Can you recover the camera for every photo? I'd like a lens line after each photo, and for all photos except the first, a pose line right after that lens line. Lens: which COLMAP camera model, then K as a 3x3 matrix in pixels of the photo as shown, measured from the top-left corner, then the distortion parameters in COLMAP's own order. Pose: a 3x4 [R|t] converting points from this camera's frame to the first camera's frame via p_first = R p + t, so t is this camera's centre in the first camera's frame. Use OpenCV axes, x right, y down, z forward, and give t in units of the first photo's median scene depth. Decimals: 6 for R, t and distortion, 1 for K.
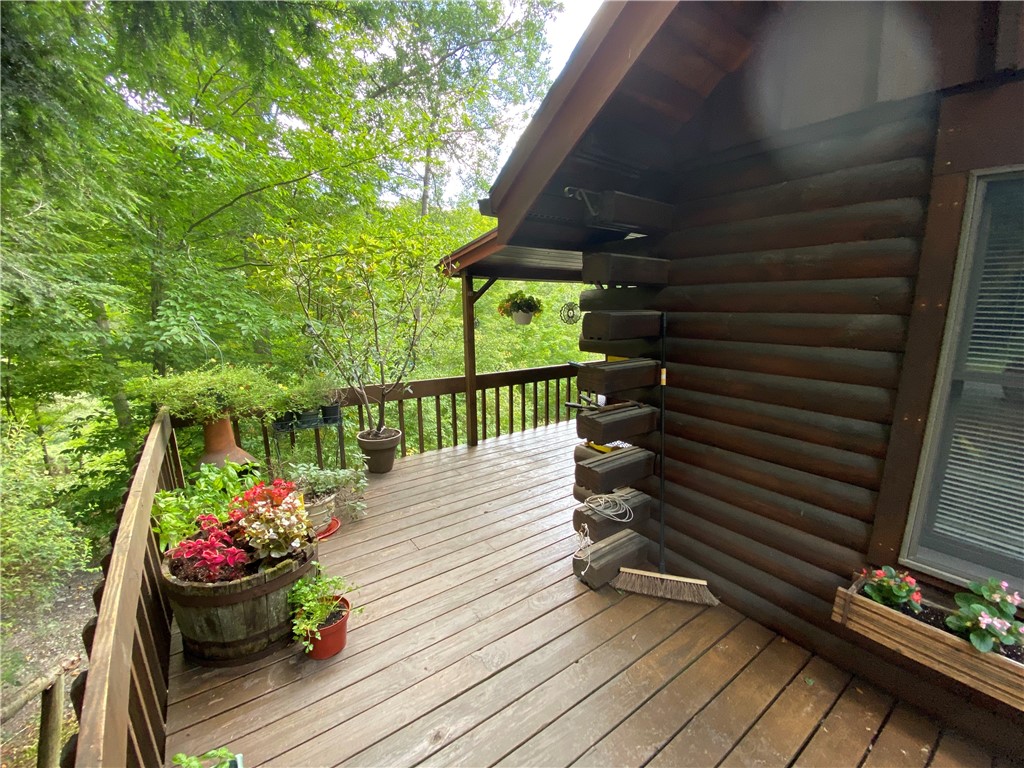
lens RADIAL K [[417.0, 0, 511.3], [0, 417.0, 387.3], [0, 0, 1]] dist [0.008243, -0.012889]
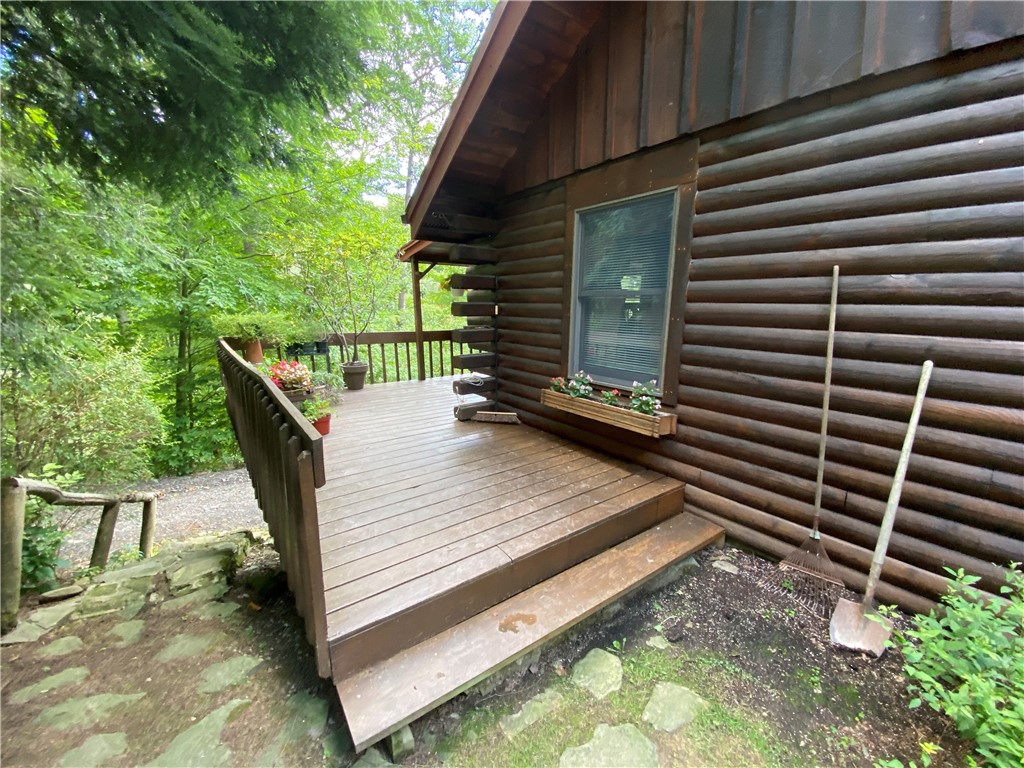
lens RADIAL K [[417.0, 0, 513.4], [0, 417.0, 386.7], [0, 0, 1]] dist [0.008243, -0.012889]
pose [[0.999810, -0.002521, 0.019329, 0.211289], [0.002370, 0.999966, 0.007851, 0.164081], [-0.019349, -0.007803, 0.999782, -0.481757]]
